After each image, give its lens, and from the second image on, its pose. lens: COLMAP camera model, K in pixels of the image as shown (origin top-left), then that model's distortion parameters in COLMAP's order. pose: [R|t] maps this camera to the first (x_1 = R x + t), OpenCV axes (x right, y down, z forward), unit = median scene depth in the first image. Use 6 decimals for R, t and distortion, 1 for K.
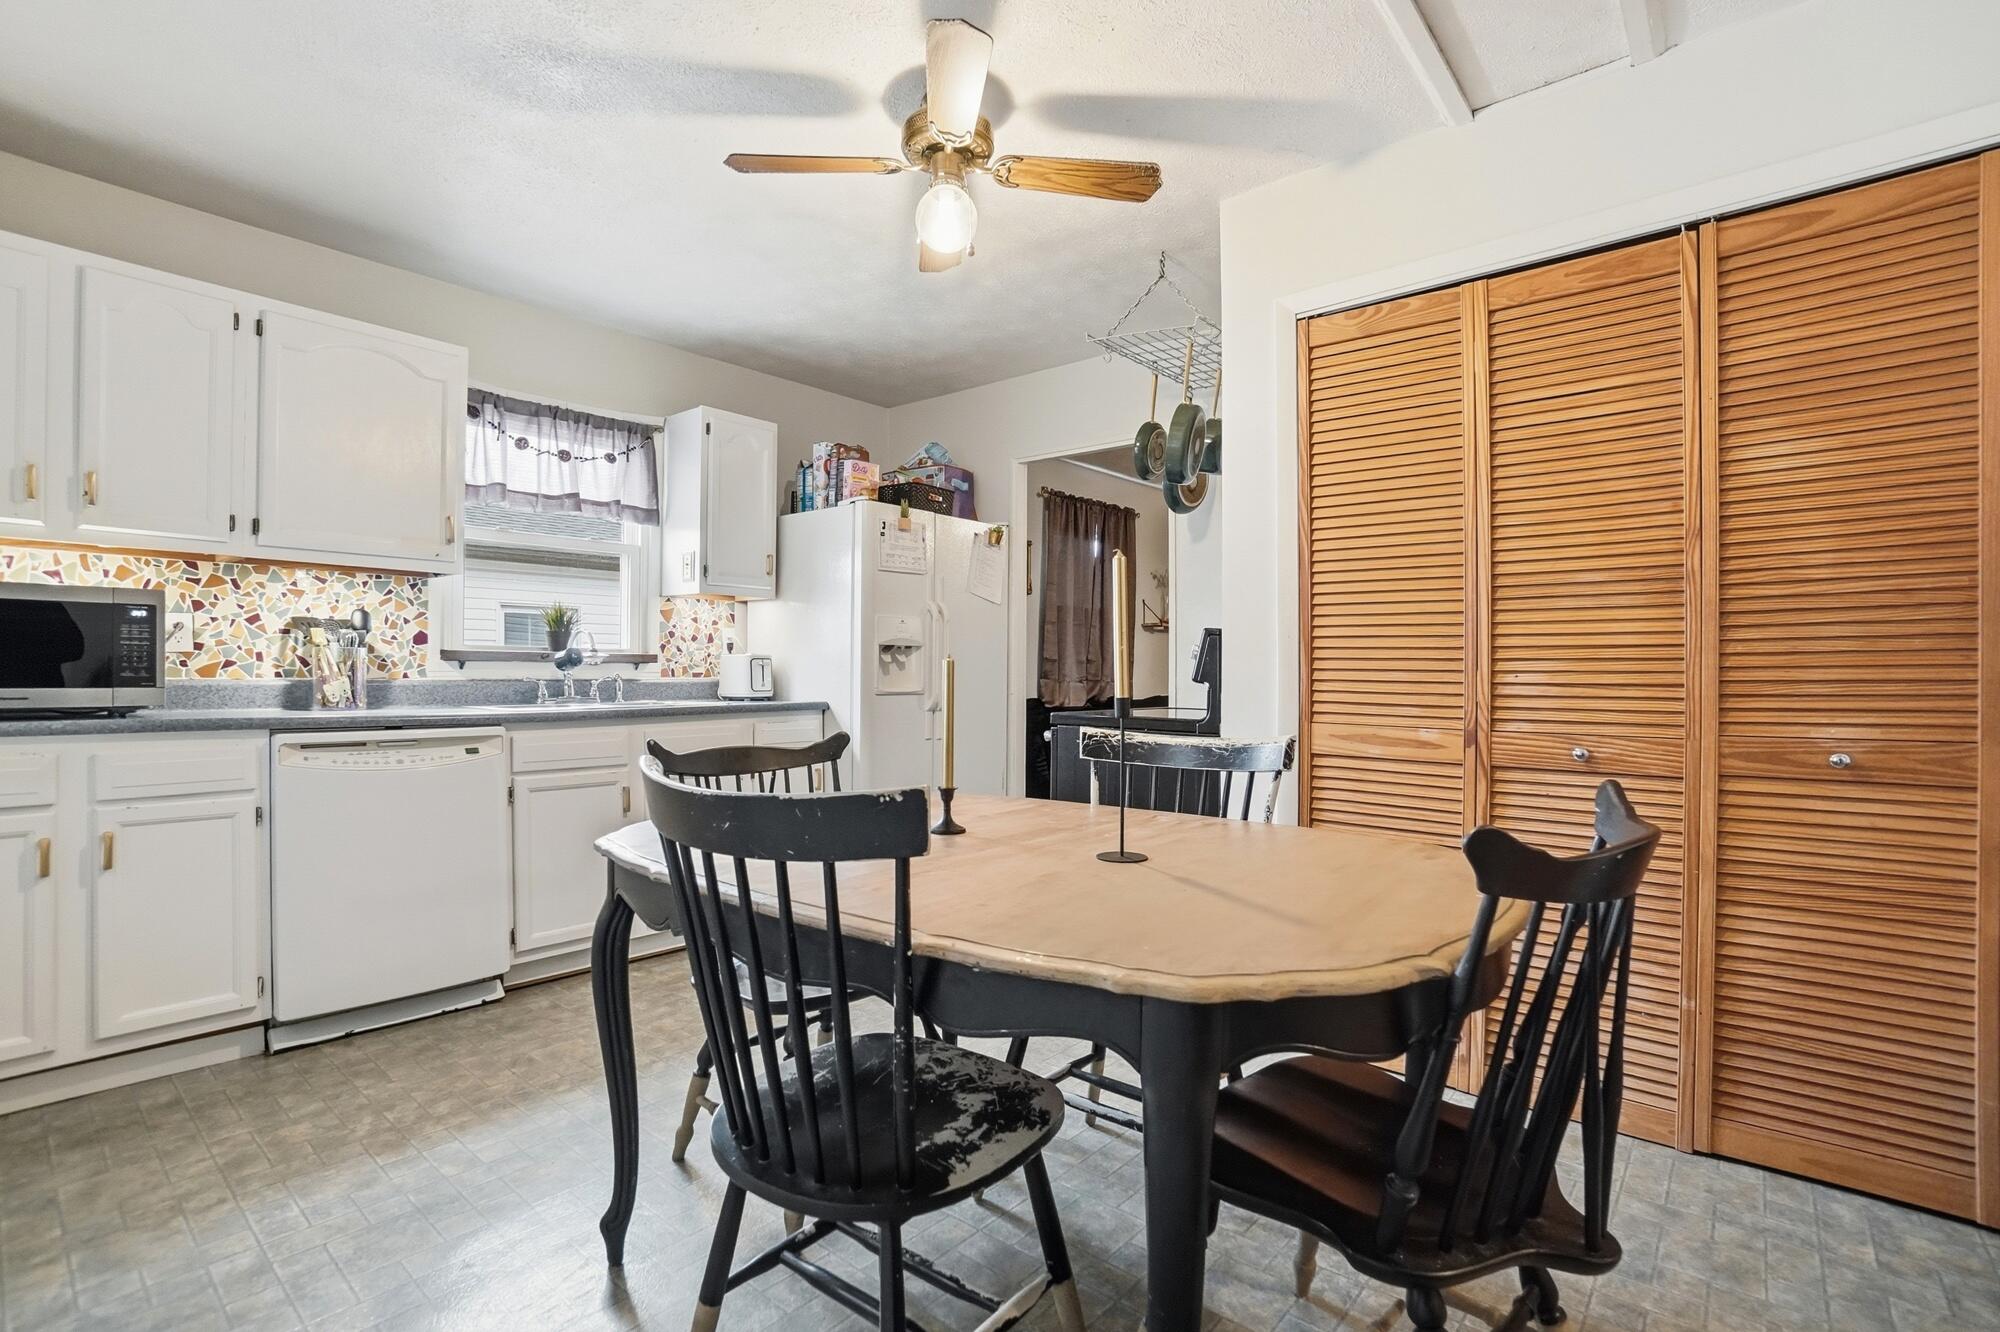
lens RADIAL K [[939.6, 0, 973.7], [0, 939.6, 681.1], [0, 0, 1]] dist [-0.062862, 0.027563]
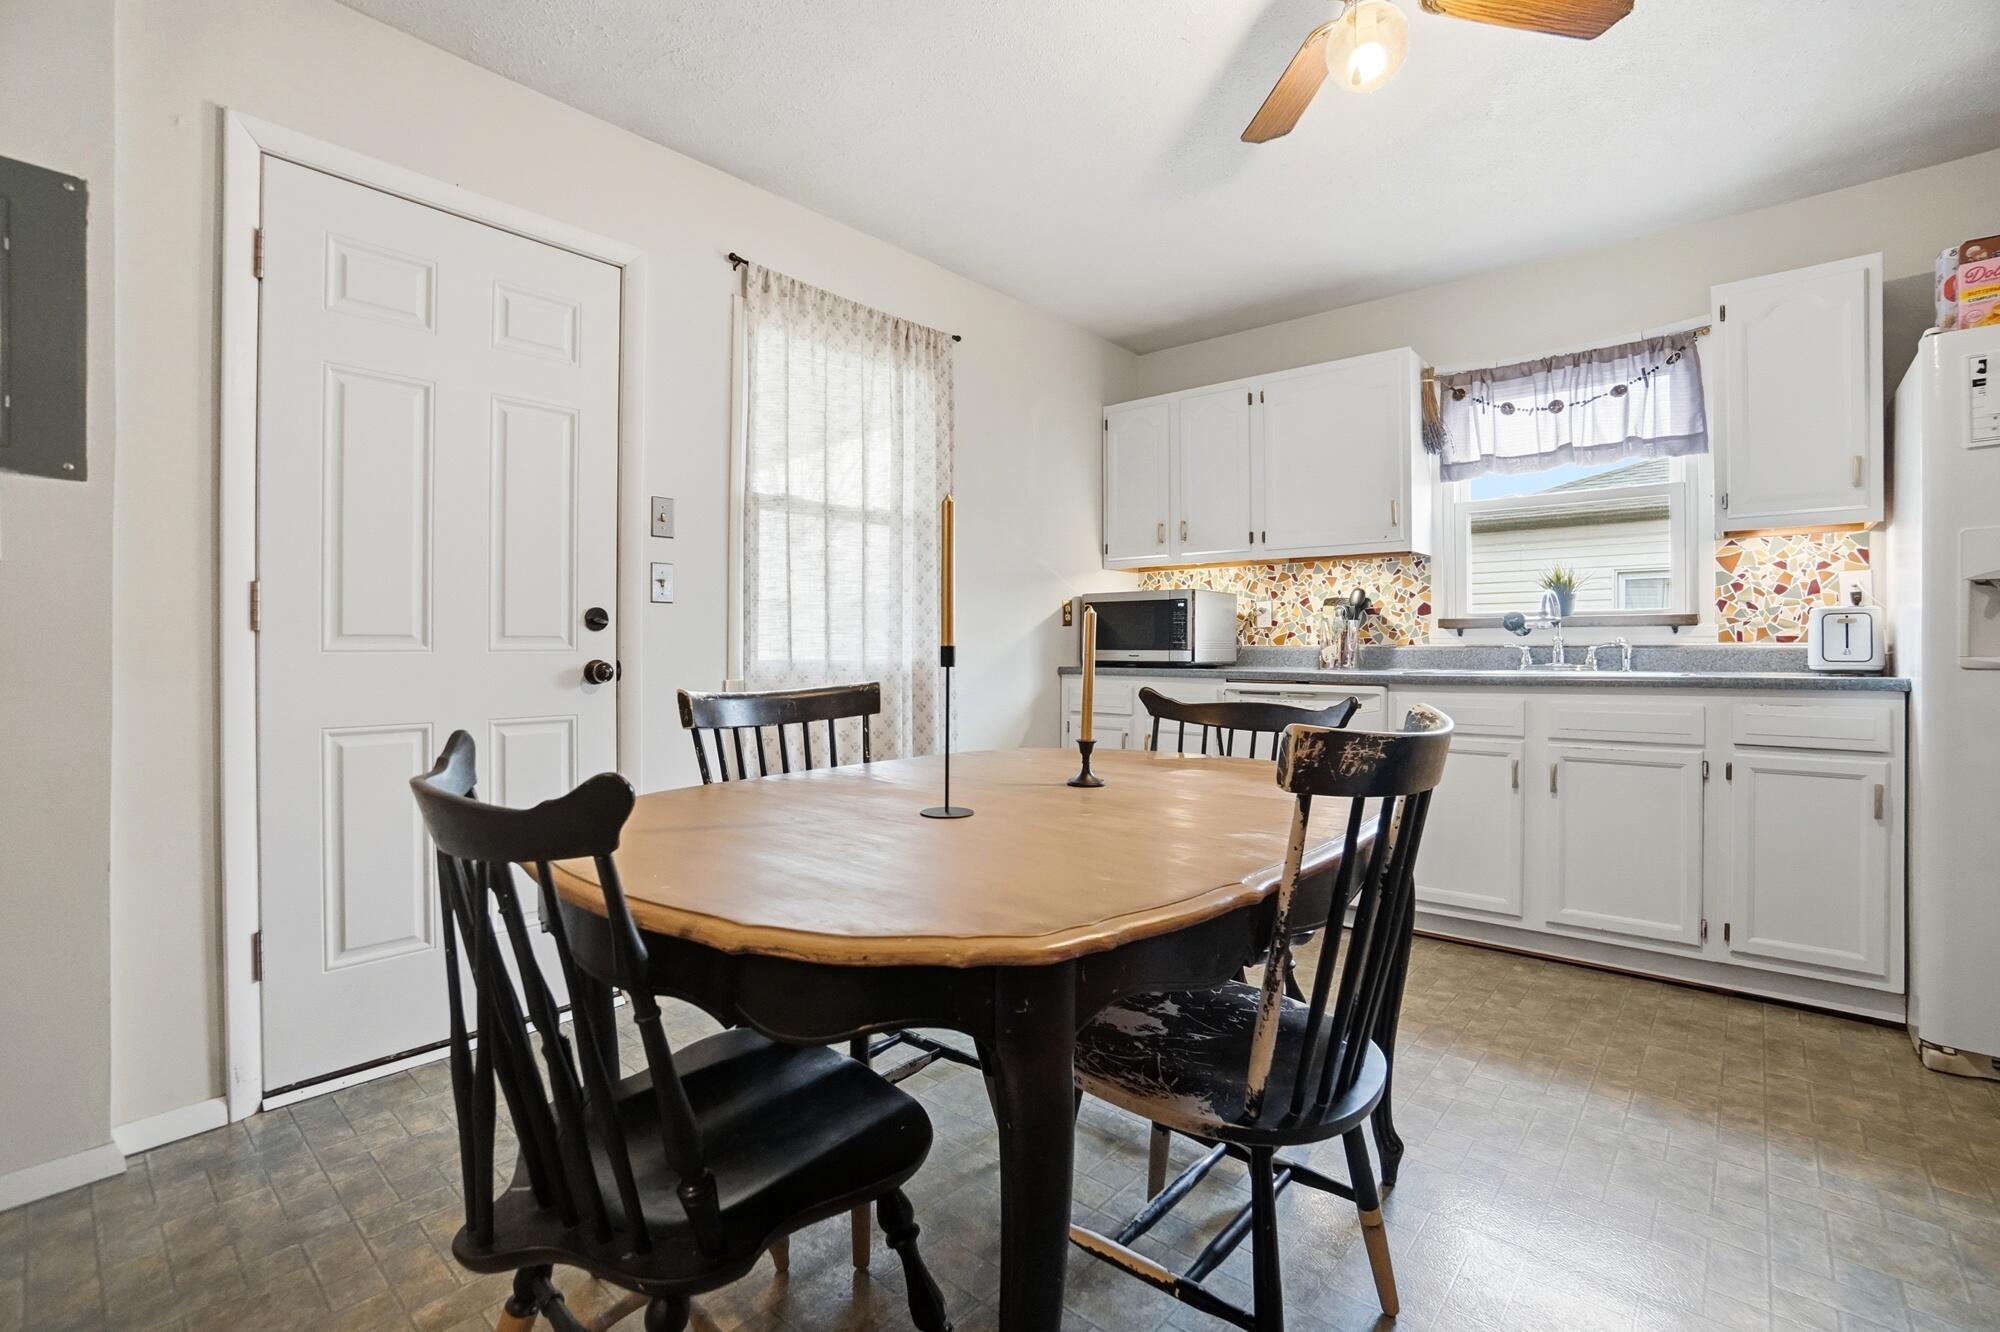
lens RADIAL K [[920.6, 0, 992.3], [0, 920.6, 644.8], [0, 0, 1]] dist [-0.062005, 0.027967]
pose [[-0.015001, -0.008628, -0.999850, 0.560647], [-0.005931, 0.999946, -0.008540, 0.010111], [0.999870, 0.005802, -0.015051, 0.527605]]
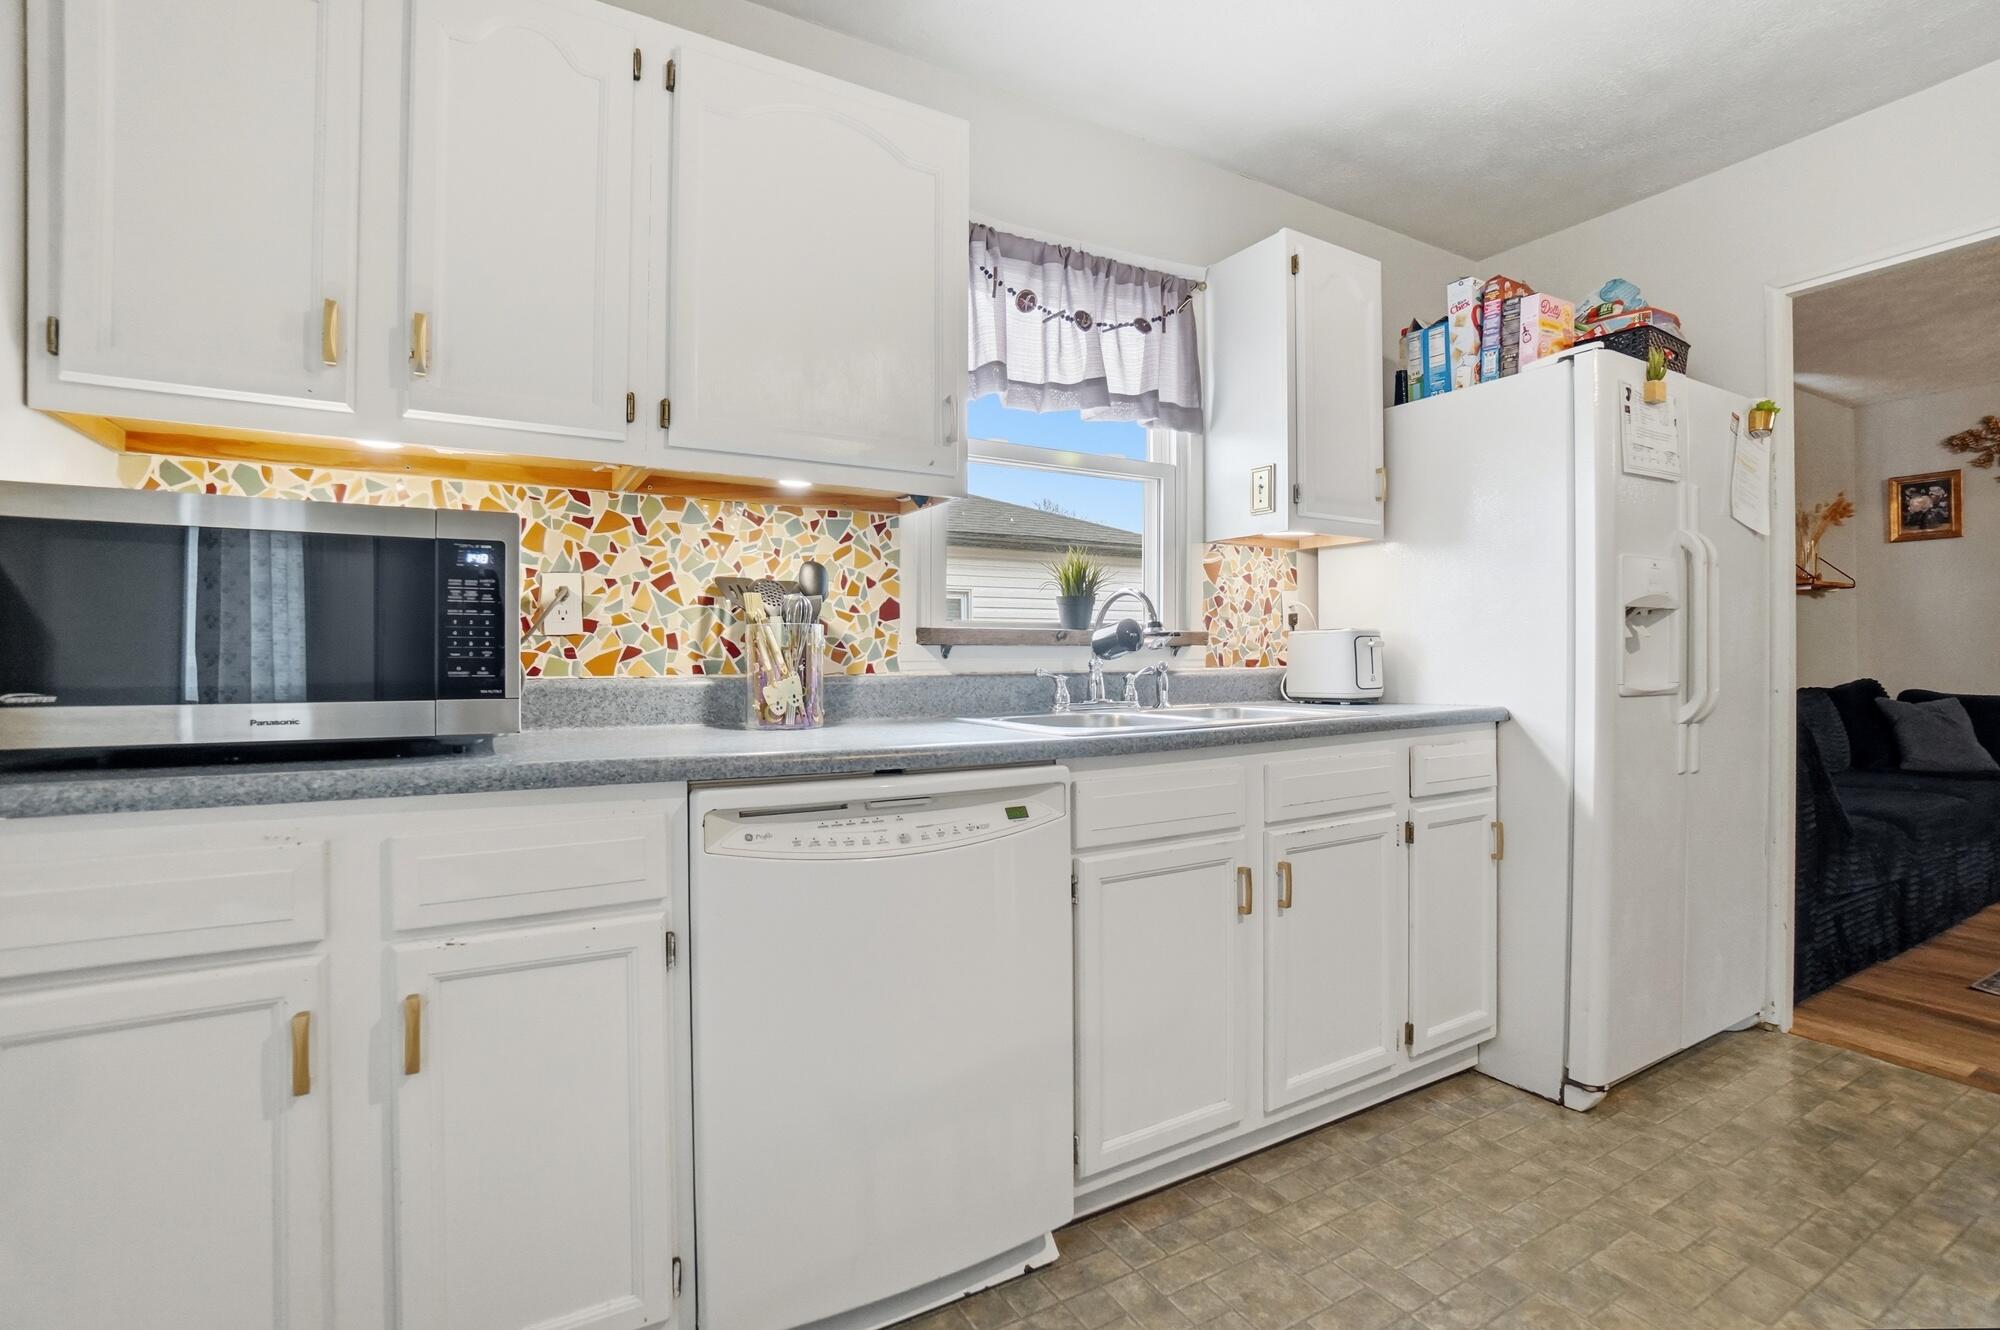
lens RADIAL K [[892.2, 0, 961.3], [0, 892.2, 657.2], [0, 0, 1]] dist [-0.057748, 0.019174]
pose [[0.937495, -0.010395, -0.347844, -0.368087], [0.006930, 0.999913, -0.011206, -0.007273], [0.347931, 0.008095, 0.937485, 0.477065]]
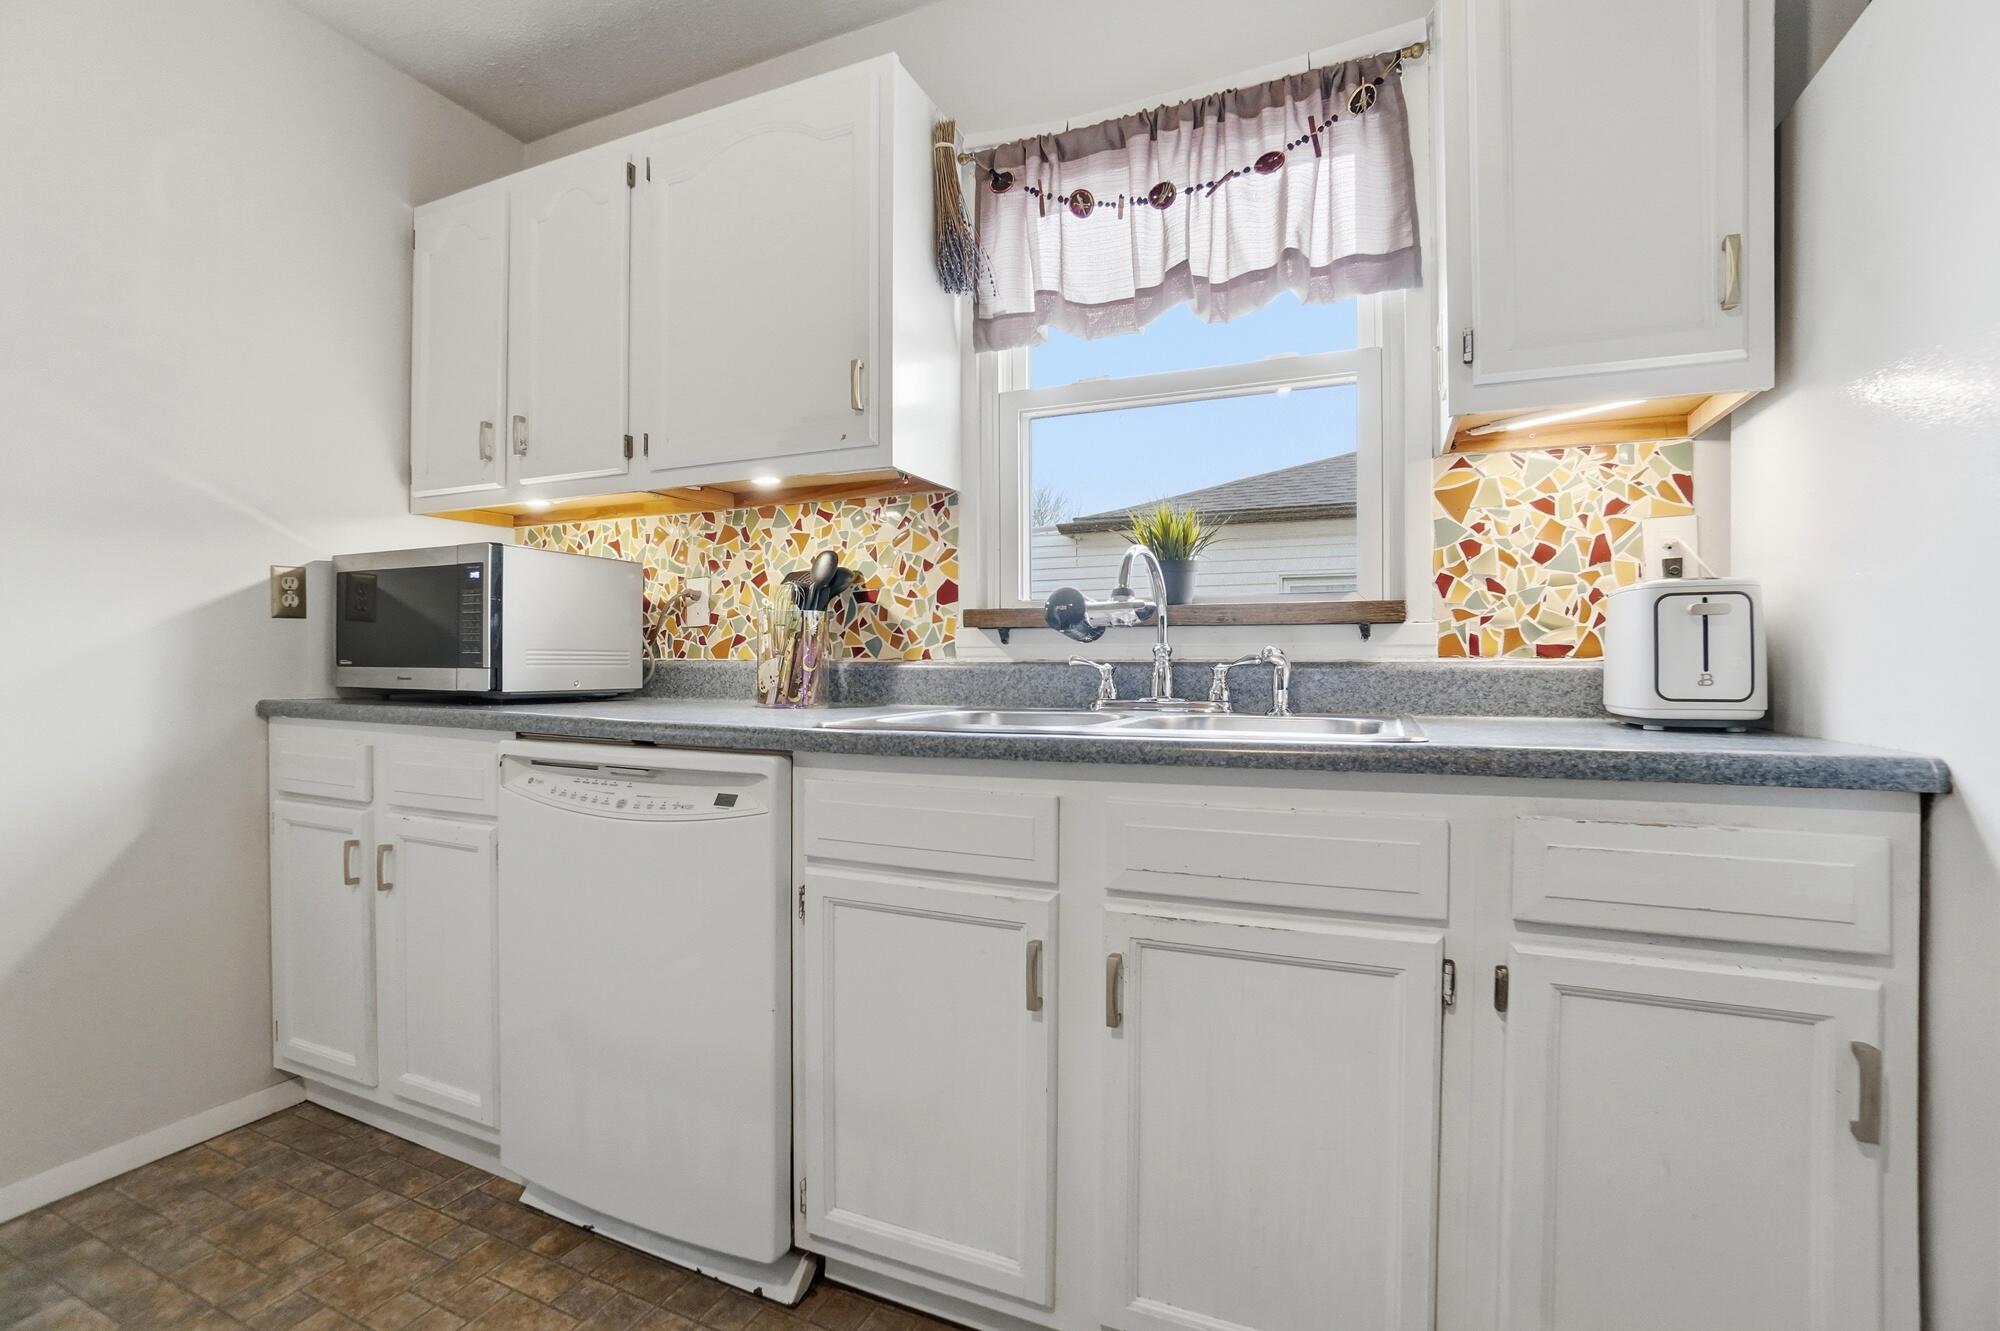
lens RADIAL K [[911.6, 0, 1007.5], [0, 911.6, 660.6], [0, 0, 1]] dist [-0.061607, 0.020036]
pose [[0.289378, -0.005279, -0.957200, -0.024208], [-0.007814, 0.999938, -0.007877, 0.002126], [0.957183, 0.009759, 0.289319, 0.935719]]
